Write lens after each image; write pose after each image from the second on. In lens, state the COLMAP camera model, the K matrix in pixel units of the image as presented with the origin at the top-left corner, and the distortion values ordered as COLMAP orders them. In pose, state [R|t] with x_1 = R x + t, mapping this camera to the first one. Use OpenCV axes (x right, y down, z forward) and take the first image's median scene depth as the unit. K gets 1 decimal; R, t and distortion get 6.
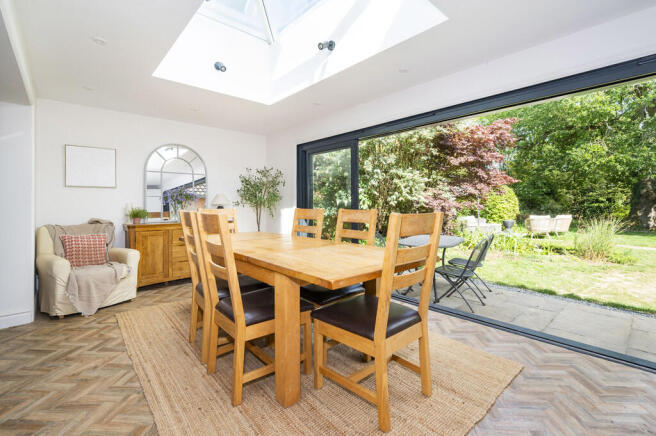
lens RADIAL K [[301.1, 0, 329.5], [0, 301.1, 202.5], [0, 0, 1]] dist [-0.005576, -0.000271]
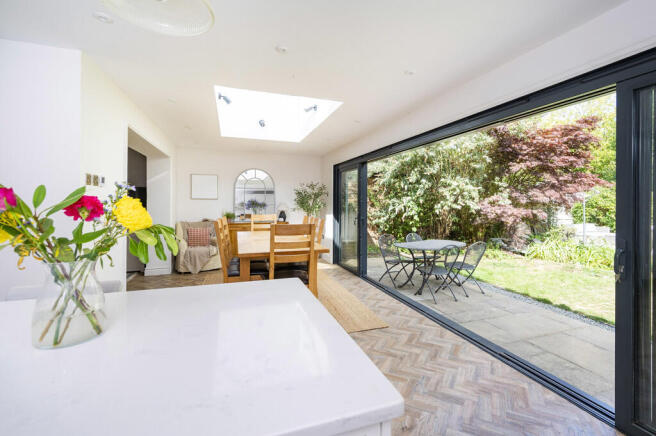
lens RADIAL K [[301.1, 0, 329.5], [0, 301.1, 202.5], [0, 0, 1]] dist [-0.005576, -0.000271]
pose [[0.923655, 0.007128, -0.383158, 0.373864], [-0.008374, 0.999964, -0.001583, -0.028216], [0.383132, 0.004670, 0.923682, -0.202861]]
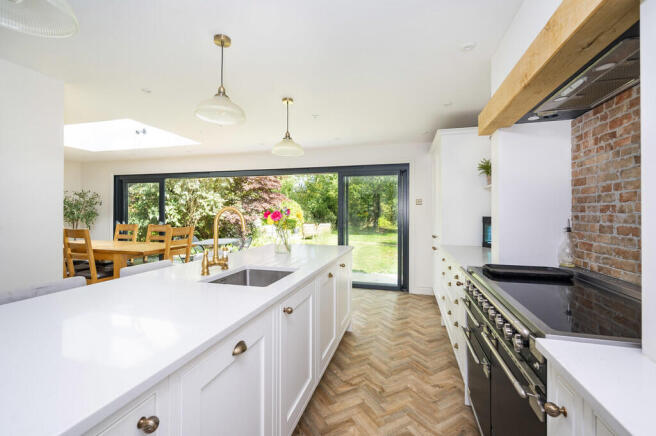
lens RADIAL K [[290.7, 0, 325.8], [0, 290.7, 212.4], [0, 0, 1]] dist [-0.001804, -0.000012]
pose [[0.845786, 0.004088, 0.533507, -0.000475], [-0.004555, 0.999990, -0.000442, -0.029728], [-0.533503, -0.002056, 0.845796, -0.586936]]
